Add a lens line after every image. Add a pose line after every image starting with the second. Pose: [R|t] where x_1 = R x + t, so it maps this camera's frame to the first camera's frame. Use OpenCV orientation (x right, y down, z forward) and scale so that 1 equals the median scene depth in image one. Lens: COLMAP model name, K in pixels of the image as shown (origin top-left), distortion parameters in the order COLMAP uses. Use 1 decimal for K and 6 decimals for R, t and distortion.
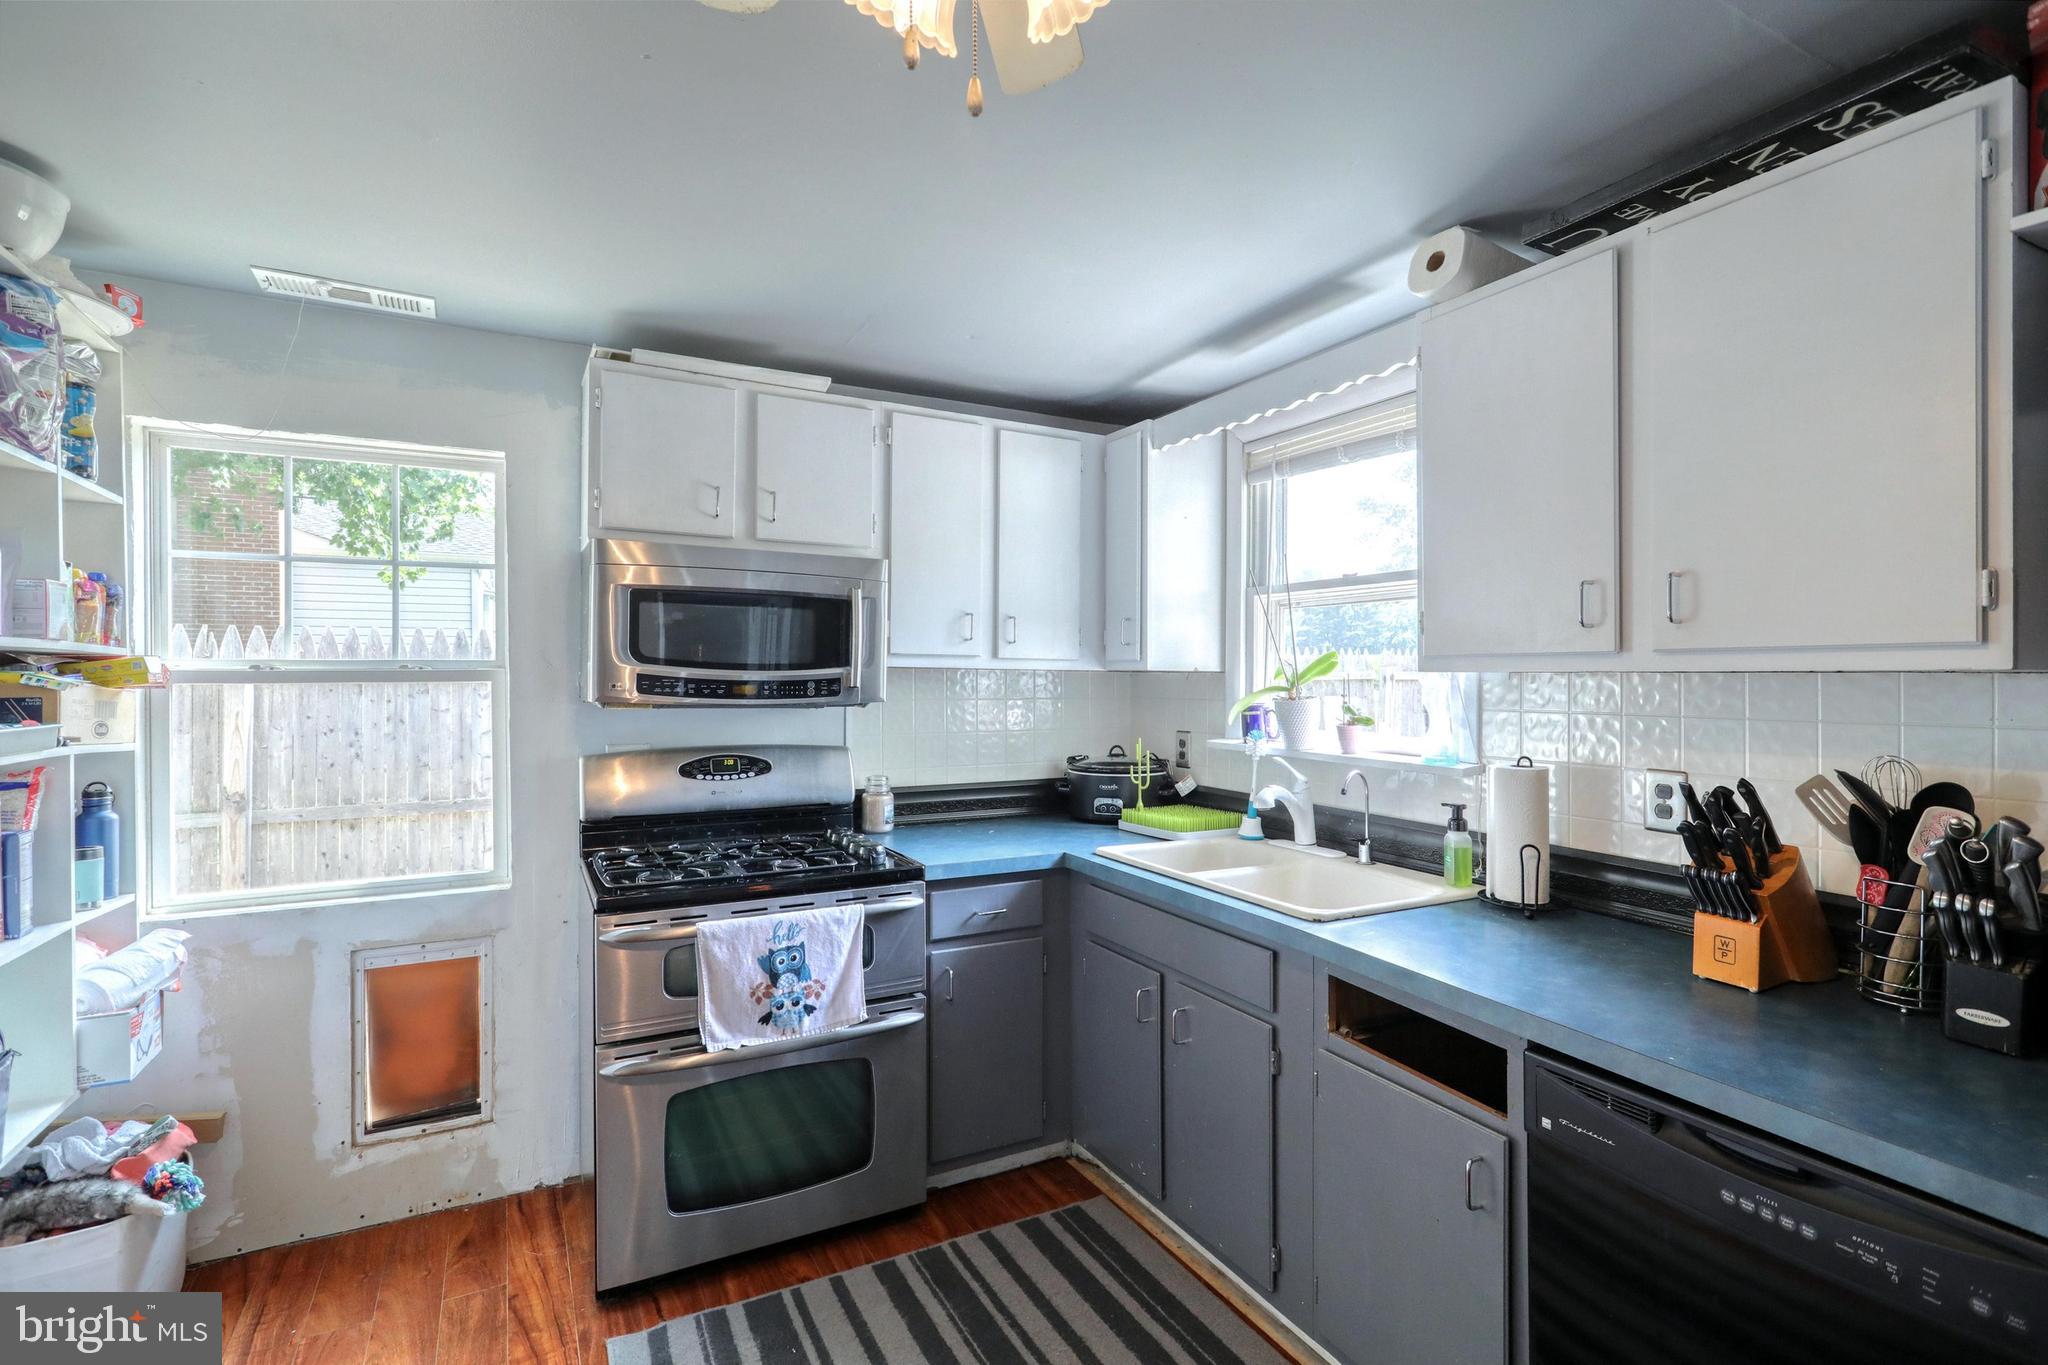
lens RADIAL K [[970.8, 0, 1035.1], [0, 970.8, 677.8], [0, 0, 1]] dist [-0.000211, 0.001864]
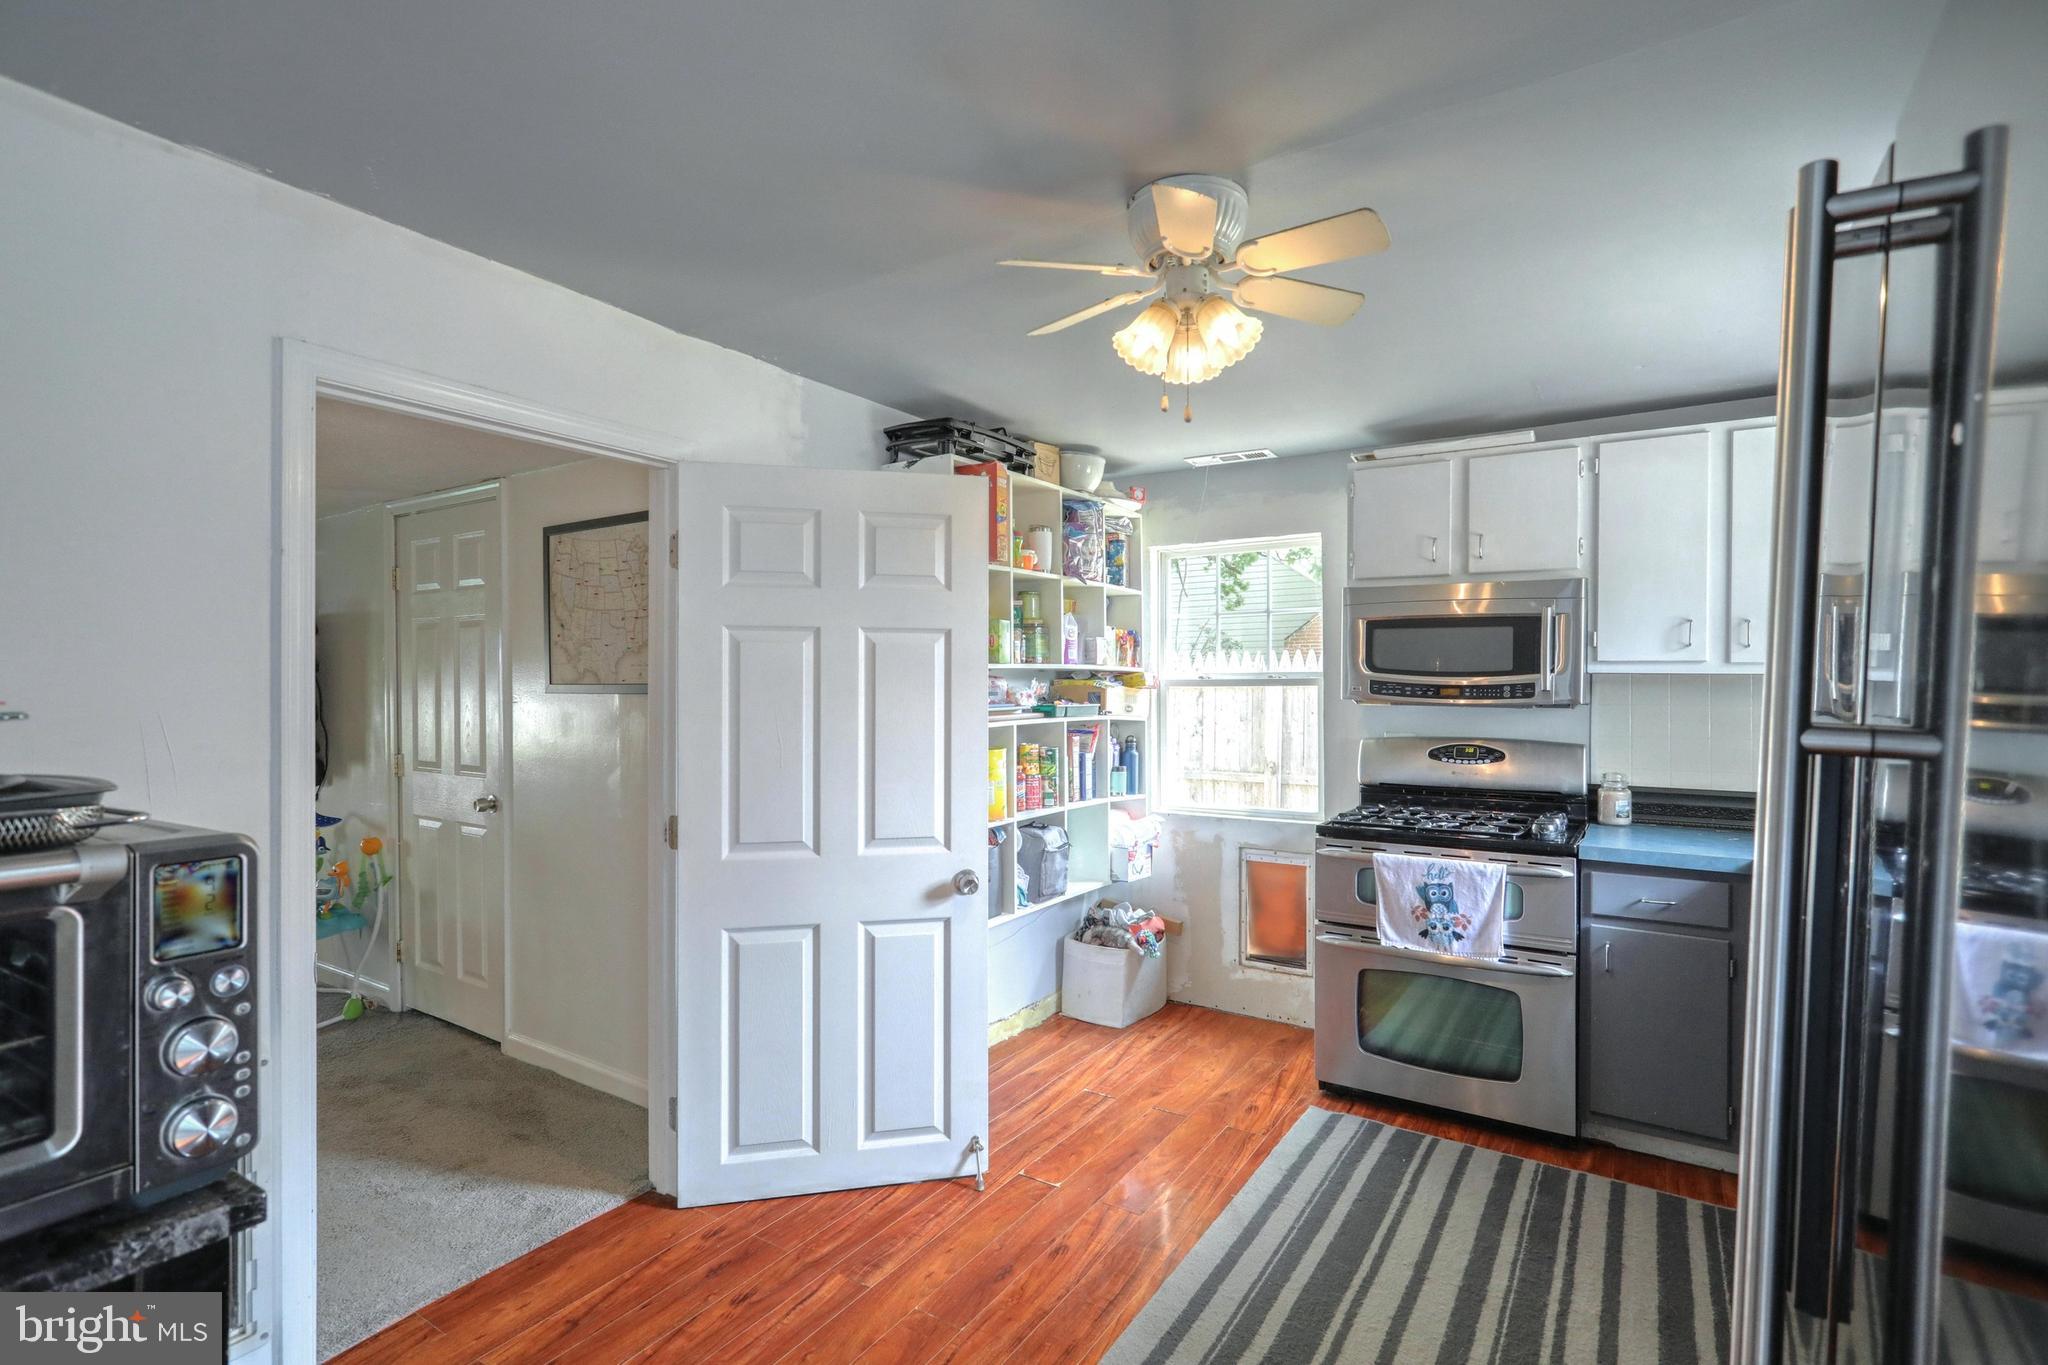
lens RADIAL K [[970.8, 0, 1017.1], [0, 970.8, 693.1], [0, 0, 1]] dist [-0.000211, 0.001864]
pose [[0.474149, 0.005220, -0.880429, 0.616492], [-0.003628, 0.999986, 0.003976, 0.011777], [0.880437, 0.001309, 0.474161, -0.136012]]
